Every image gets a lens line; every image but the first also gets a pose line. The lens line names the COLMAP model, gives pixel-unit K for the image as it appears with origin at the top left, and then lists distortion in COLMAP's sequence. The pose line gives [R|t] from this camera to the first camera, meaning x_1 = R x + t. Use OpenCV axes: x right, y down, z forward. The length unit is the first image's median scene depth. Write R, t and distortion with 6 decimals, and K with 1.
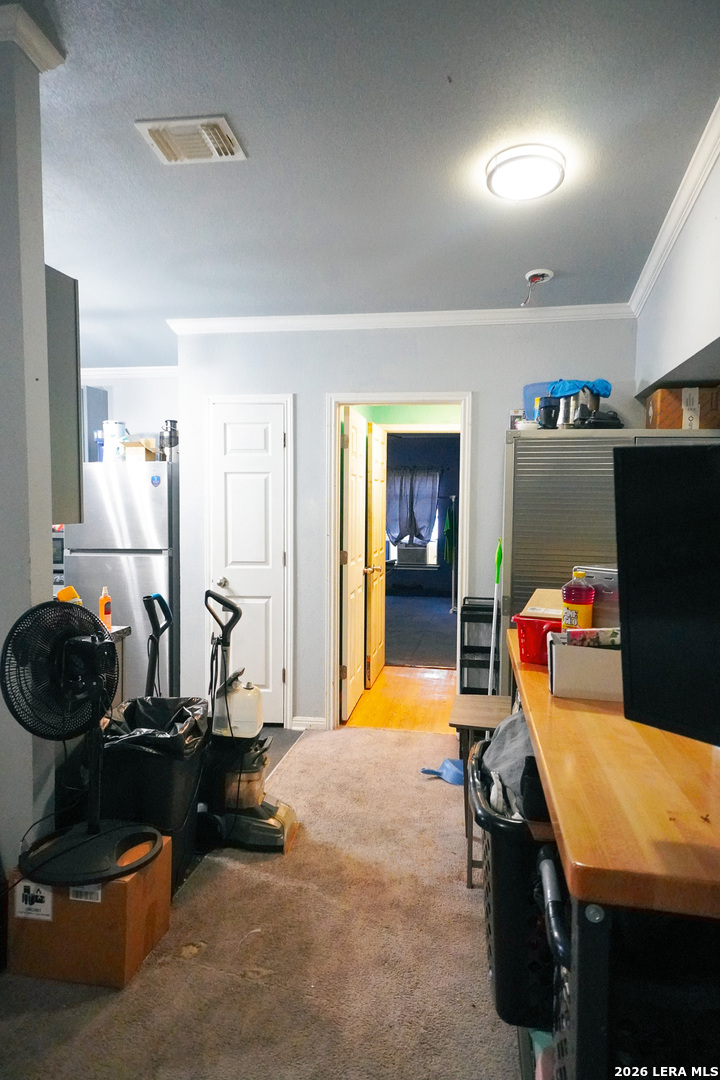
lens RADIAL K [[725.7, 0, 360.0], [0, 725.7, 540.0], [0, 0, 1]] dist [0.021253, -0.002296]
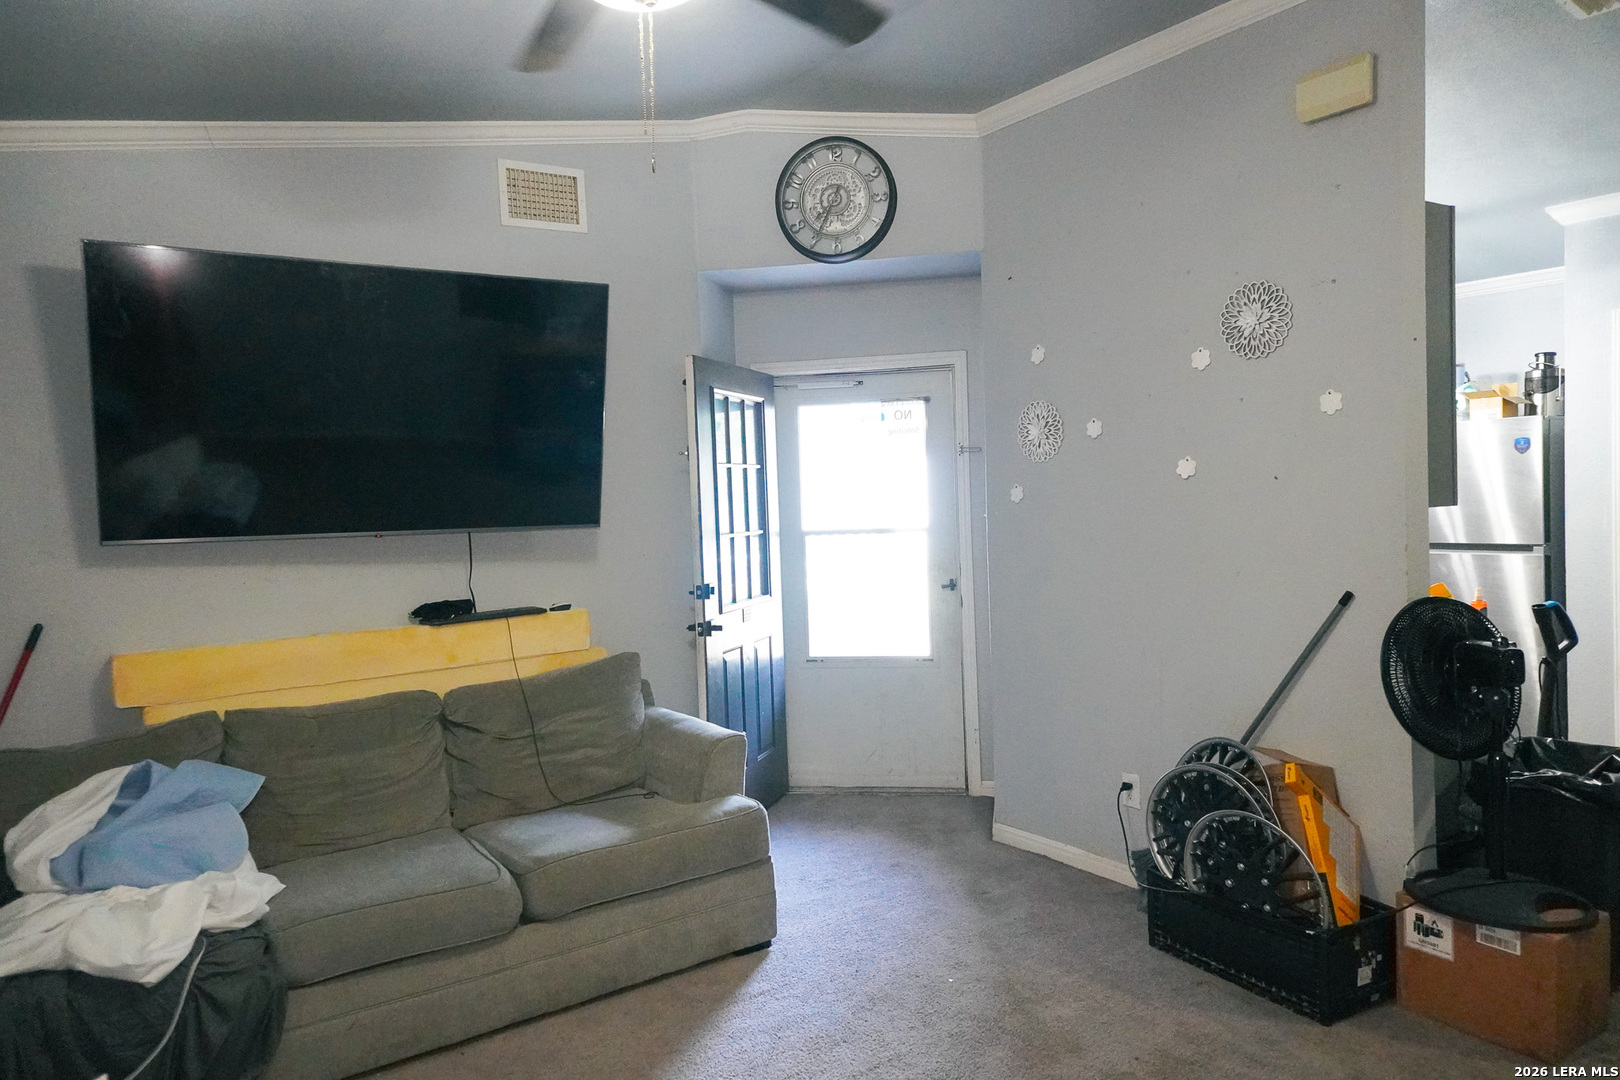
lens RADIAL K [[1088.5, 0, 810.0], [0, 1088.5, 540.0], [0, 0, 1]] dist [0.021253, -0.002296]
pose [[0.696826, -0.002514, -0.717235, -0.010697], [0.001427, 0.999997, -0.002118, 0.015203], [0.717238, 0.000452, 0.696828, -0.321473]]
